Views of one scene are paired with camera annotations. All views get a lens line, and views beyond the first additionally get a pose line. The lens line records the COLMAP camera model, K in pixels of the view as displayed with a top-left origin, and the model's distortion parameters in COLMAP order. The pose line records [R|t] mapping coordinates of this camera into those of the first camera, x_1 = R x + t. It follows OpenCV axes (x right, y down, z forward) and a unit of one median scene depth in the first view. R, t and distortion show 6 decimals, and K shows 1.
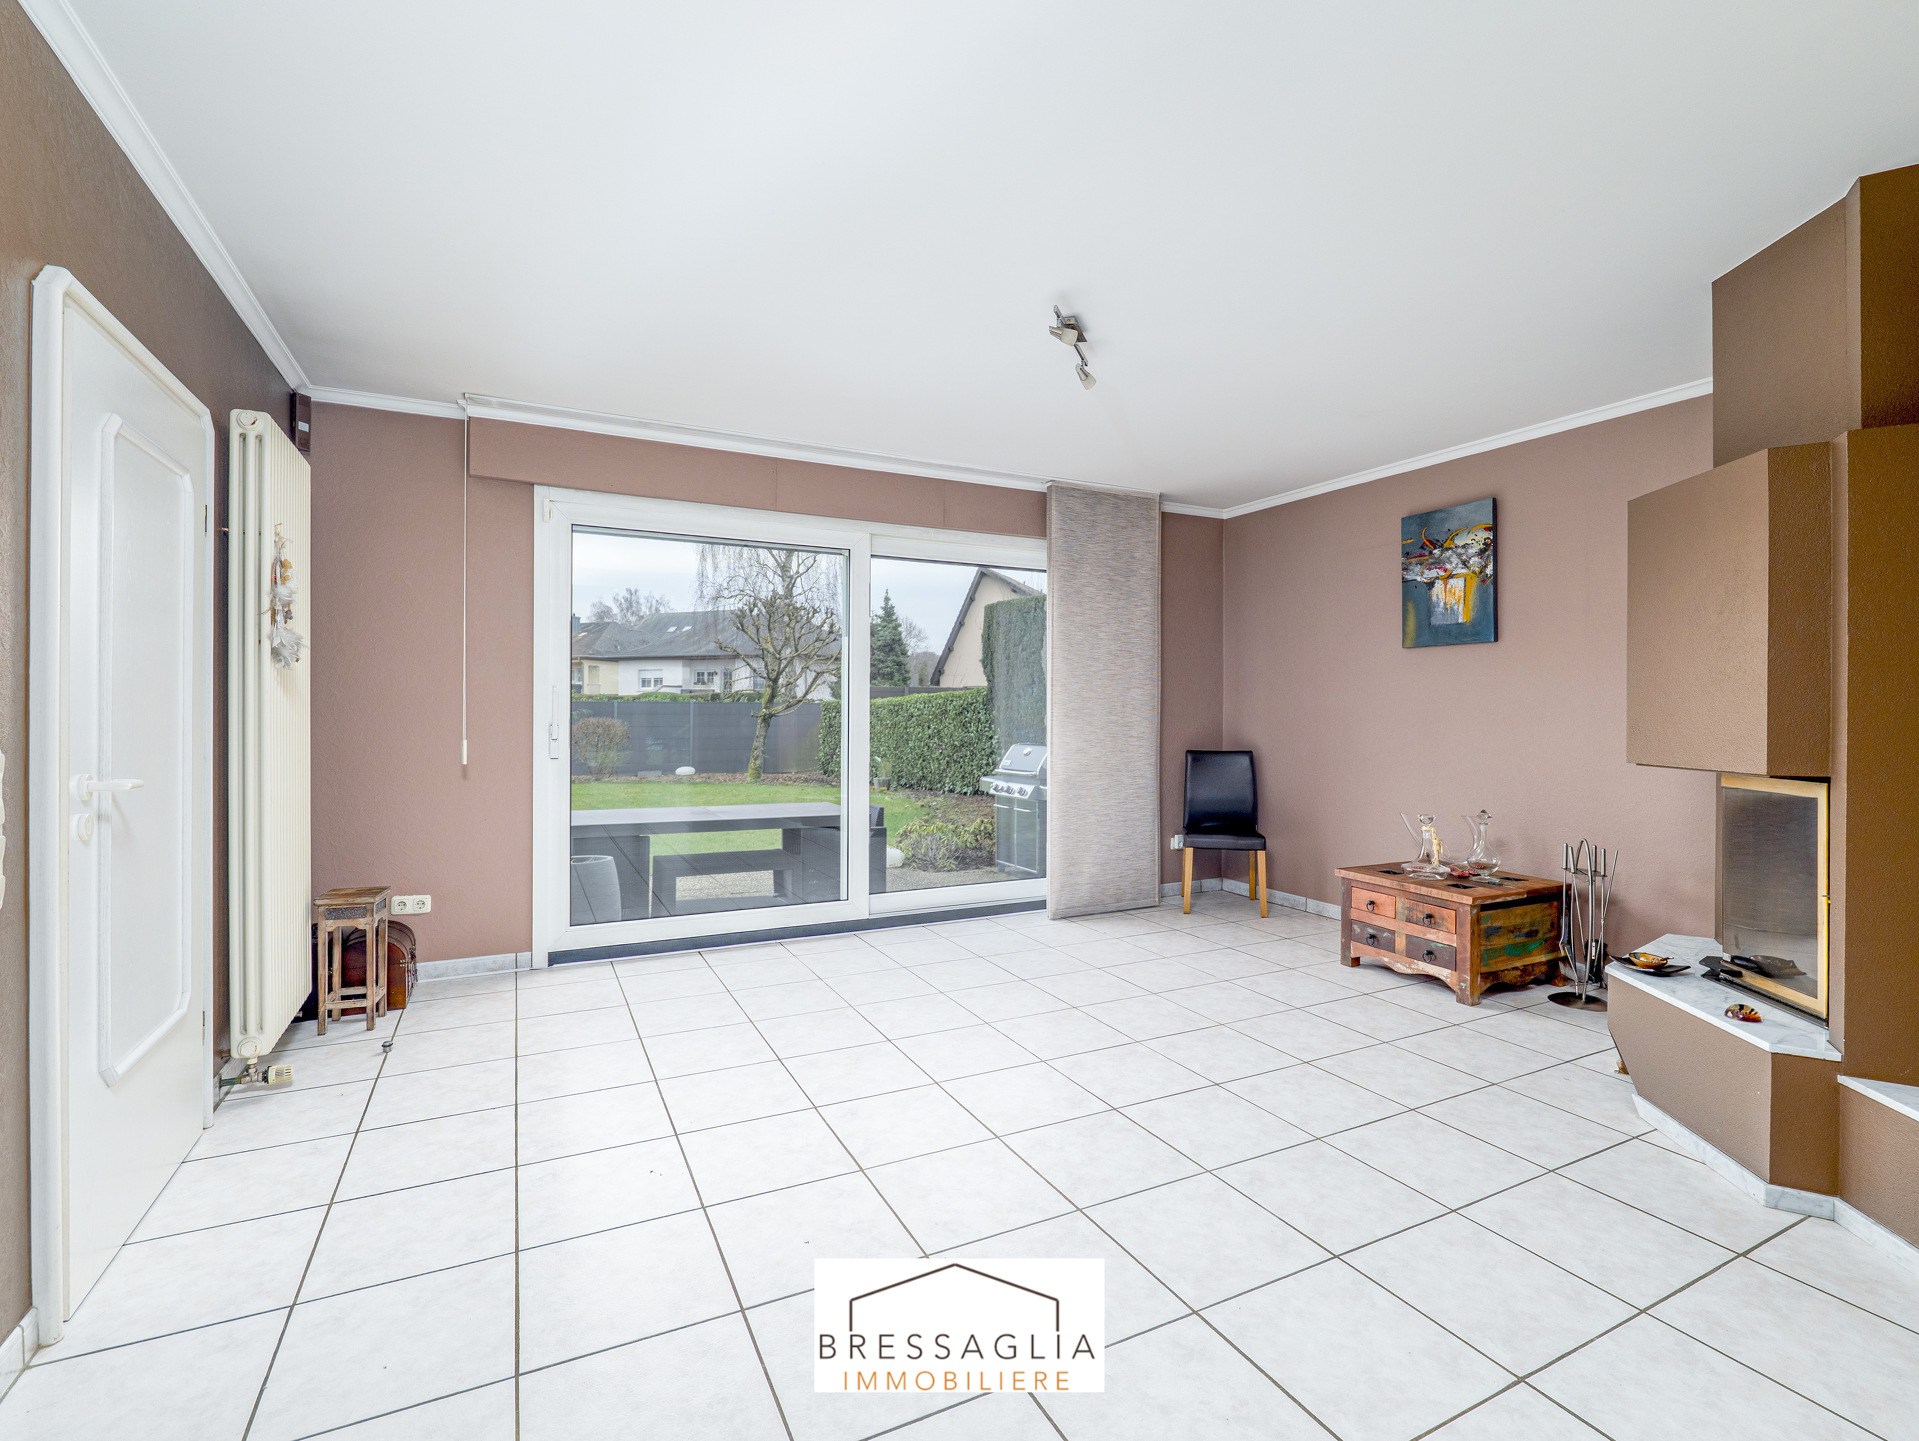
lens RADIAL K [[898.3, 0, 971.5], [0, 898.3, 713.0], [0, 0, 1]] dist [-0.004481, 0.000017]
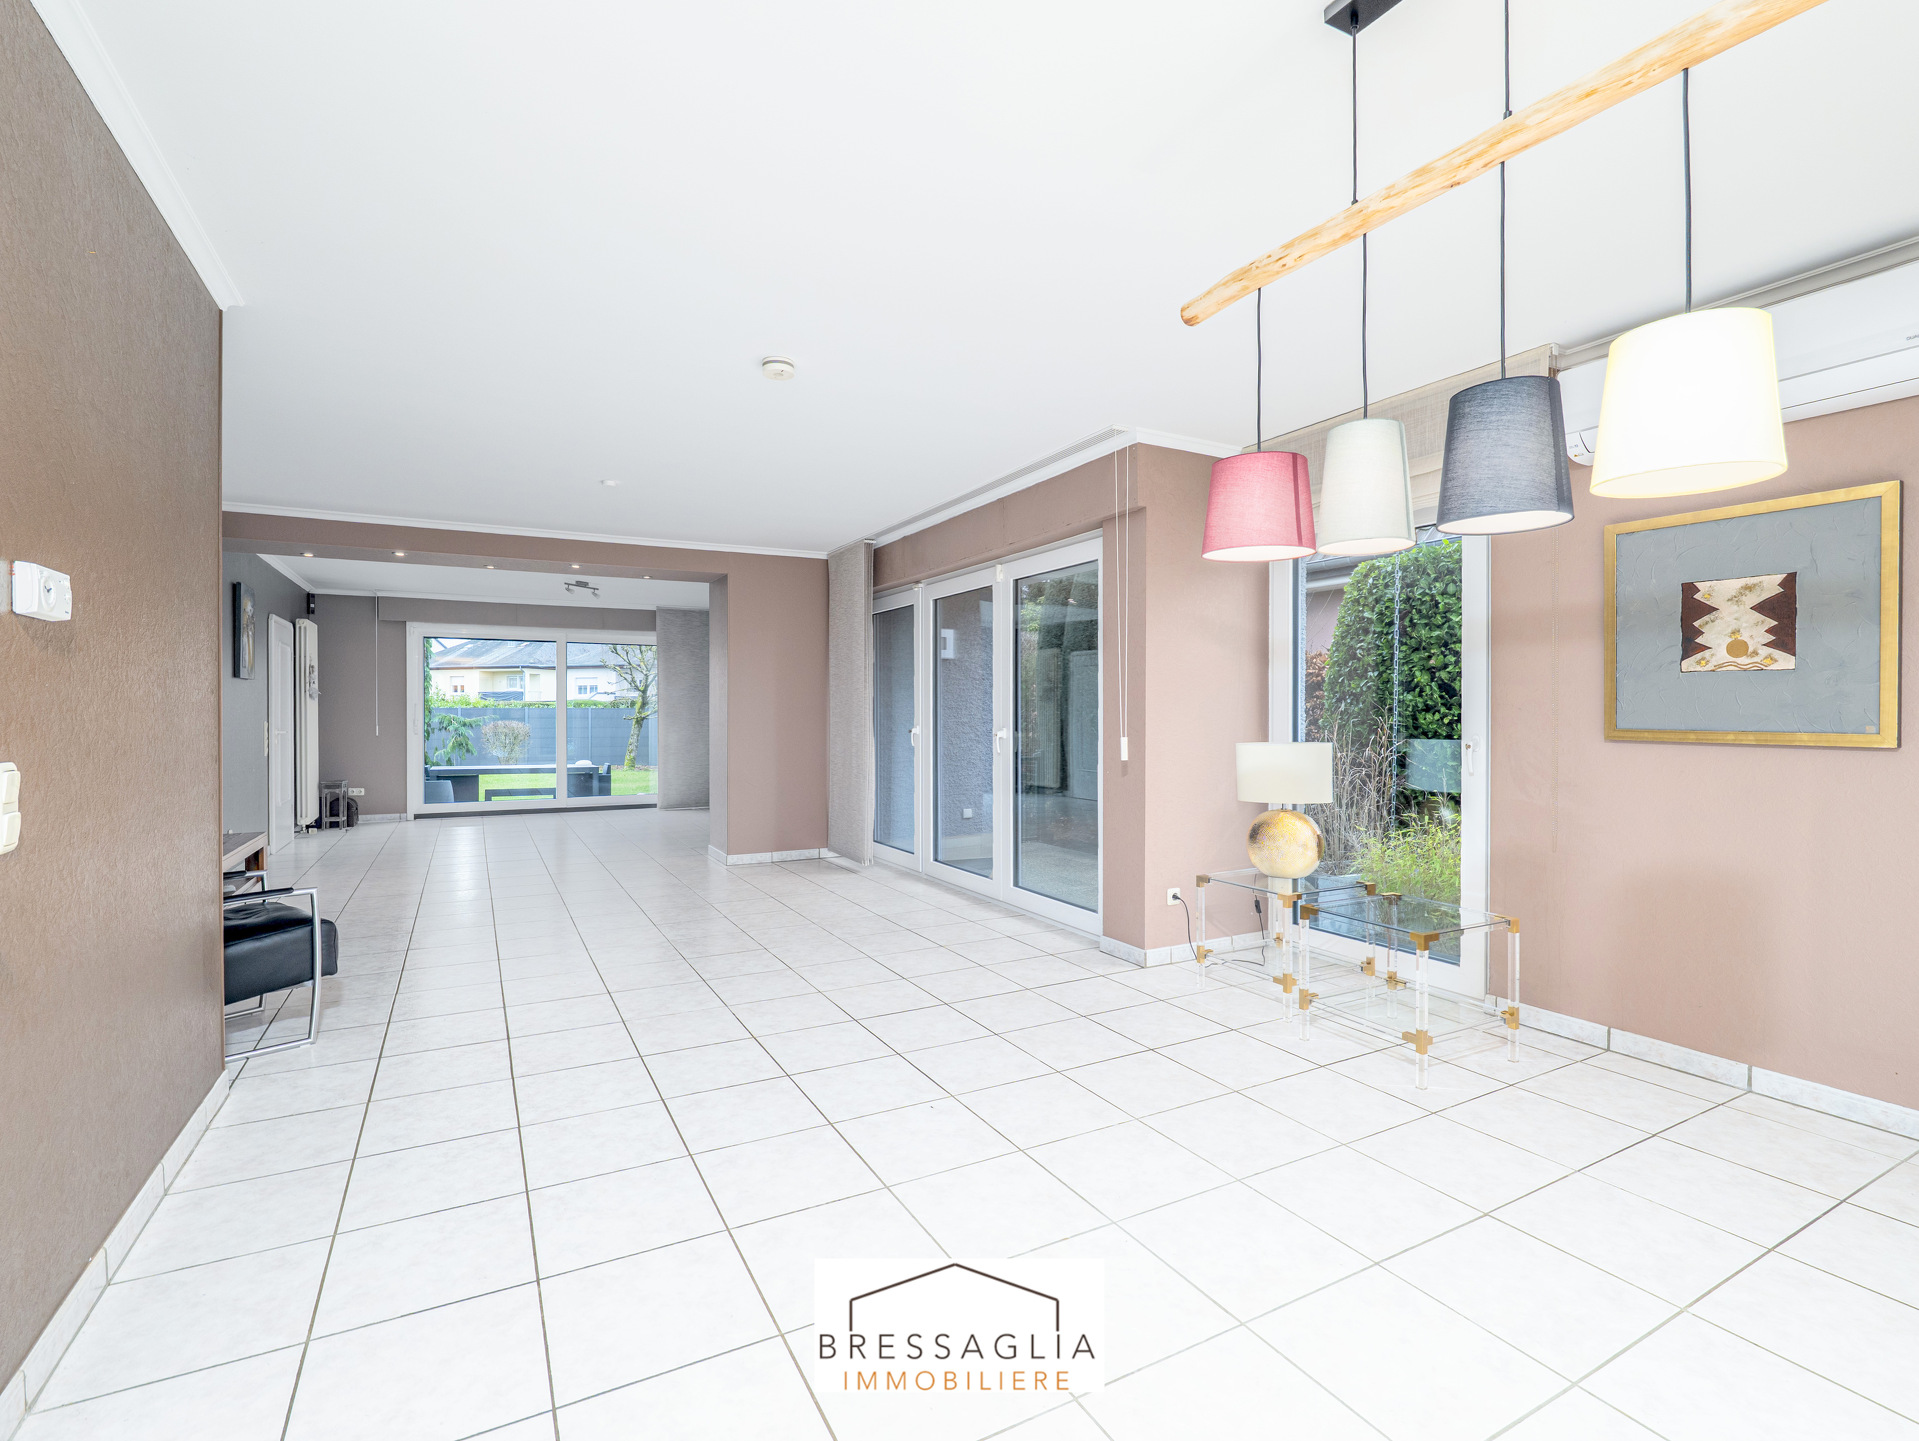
lens RADIAL K [[898.3, 0, 953.6], [0, 898.3, 715.9], [0, 0, 1]] dist [-0.004481, 0.000017]
pose [[0.999535, -0.006890, 0.029710, 0.917046], [0.006917, 0.999976, -0.000806, 0.014871], [-0.029704, 0.001011, 0.999558, -1.467324]]
